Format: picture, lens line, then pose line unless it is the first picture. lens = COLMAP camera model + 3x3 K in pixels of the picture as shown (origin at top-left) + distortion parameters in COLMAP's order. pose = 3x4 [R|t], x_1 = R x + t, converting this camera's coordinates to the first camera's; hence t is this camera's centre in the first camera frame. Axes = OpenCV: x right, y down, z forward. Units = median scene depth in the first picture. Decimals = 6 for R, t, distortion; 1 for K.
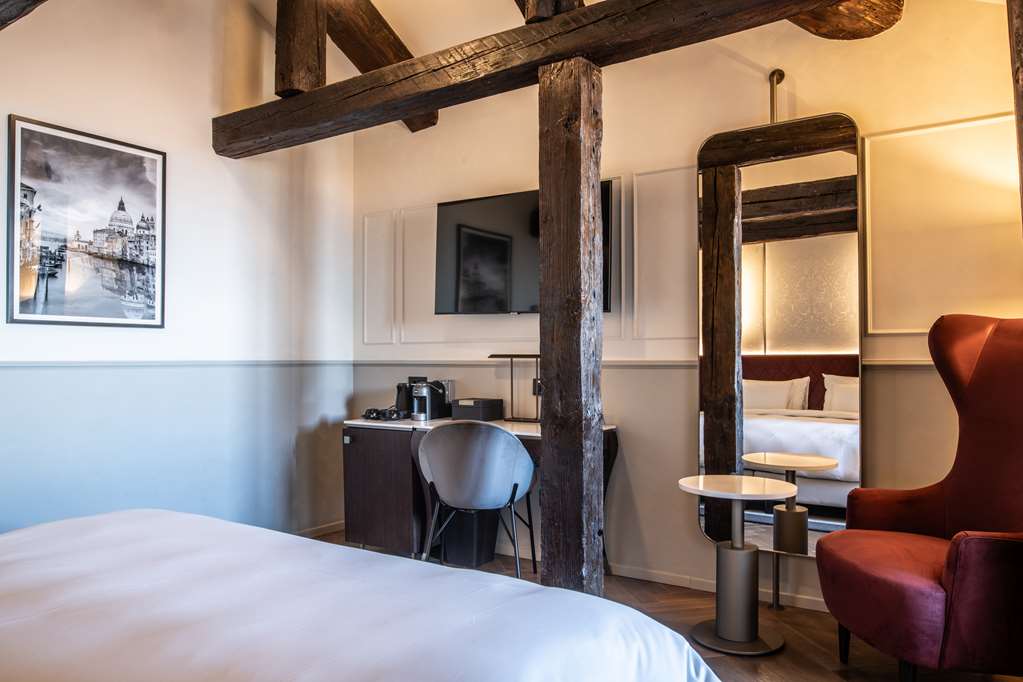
lens RADIAL K [[727.8, 0, 508.9], [0, 727.8, 359.6], [0, 0, 1]] dist [-0.016800, 0.003155]
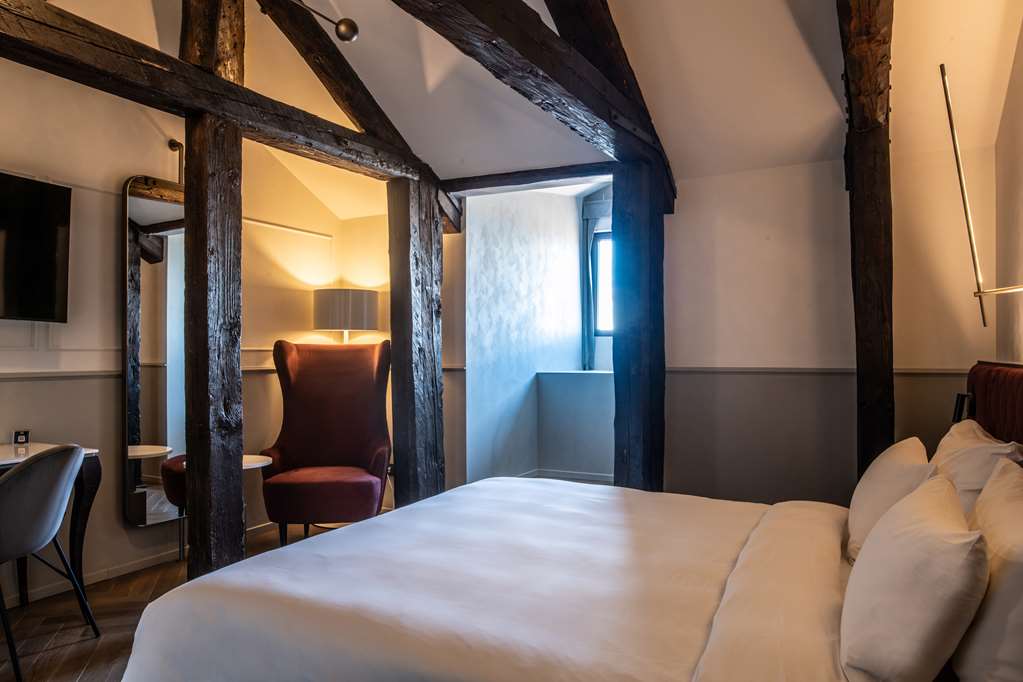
lens RADIAL K [[727.8, 0, 508.9], [0, 727.8, 359.6], [0, 0, 1]] dist [-0.016800, 0.003155]
pose [[-0.116529, -0.002529, 0.993184, -0.963175], [0.010929, 0.999933, 0.003828, -0.013352], [-0.993127, 0.011301, -0.116493, 0.561038]]
